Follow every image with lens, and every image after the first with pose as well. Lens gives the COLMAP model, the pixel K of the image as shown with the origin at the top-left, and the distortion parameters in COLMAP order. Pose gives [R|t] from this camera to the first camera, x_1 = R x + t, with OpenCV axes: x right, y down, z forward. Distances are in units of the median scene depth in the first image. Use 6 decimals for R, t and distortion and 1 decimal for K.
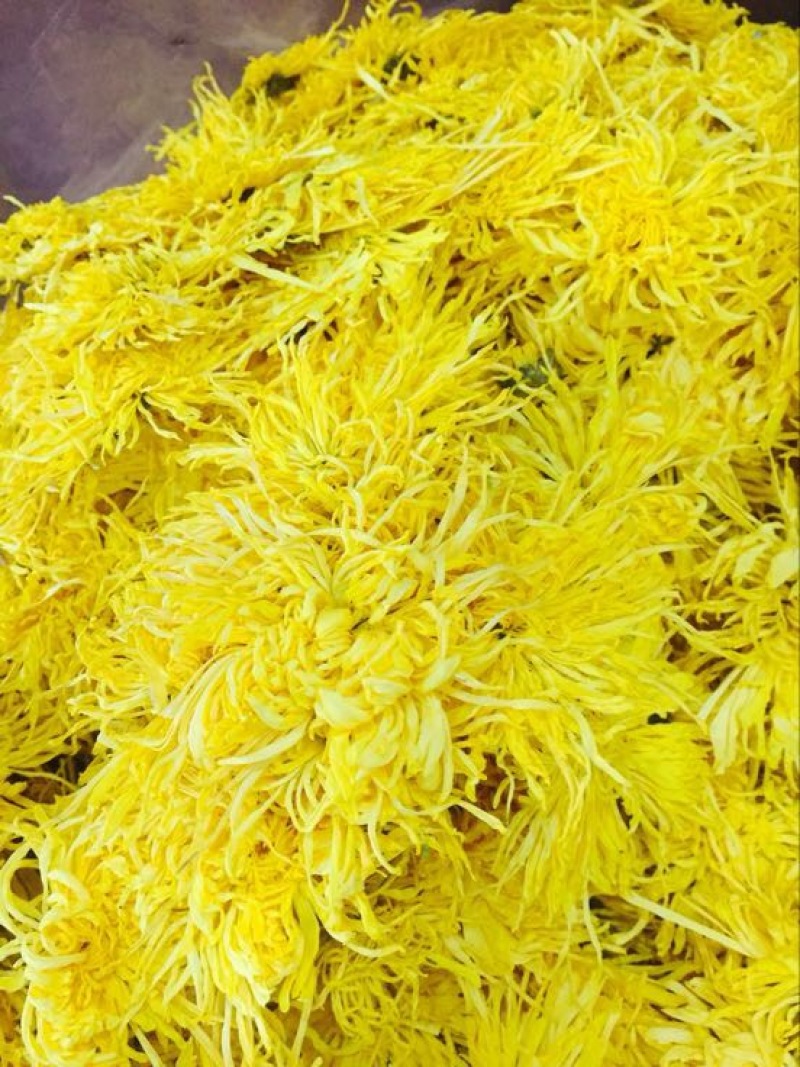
lens RADIAL K [[853.2, 0, 400.0], [0, 853.2, 533.5], [0, 0, 1]] dist [0.067228, -0.103814]
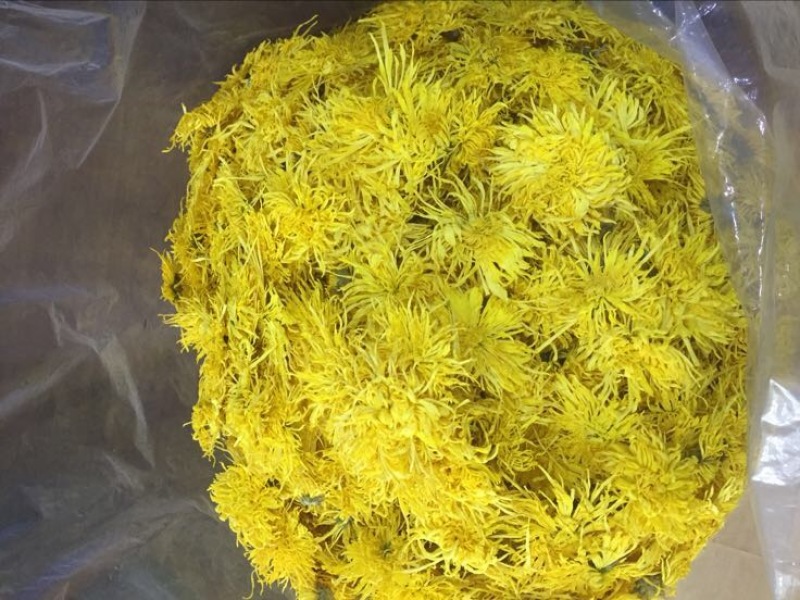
lens RADIAL K [[571.6, 0, 400.0], [0, 571.6, 300.0], [0, 0, 1]] dist [0.047781, 0.000089]
pose [[0.428759, -0.894830, -0.124278, 0.389263], [0.901296, 0.433110, -0.009022, 0.001282], [0.061900, -0.108143, 0.992206, -0.629035]]
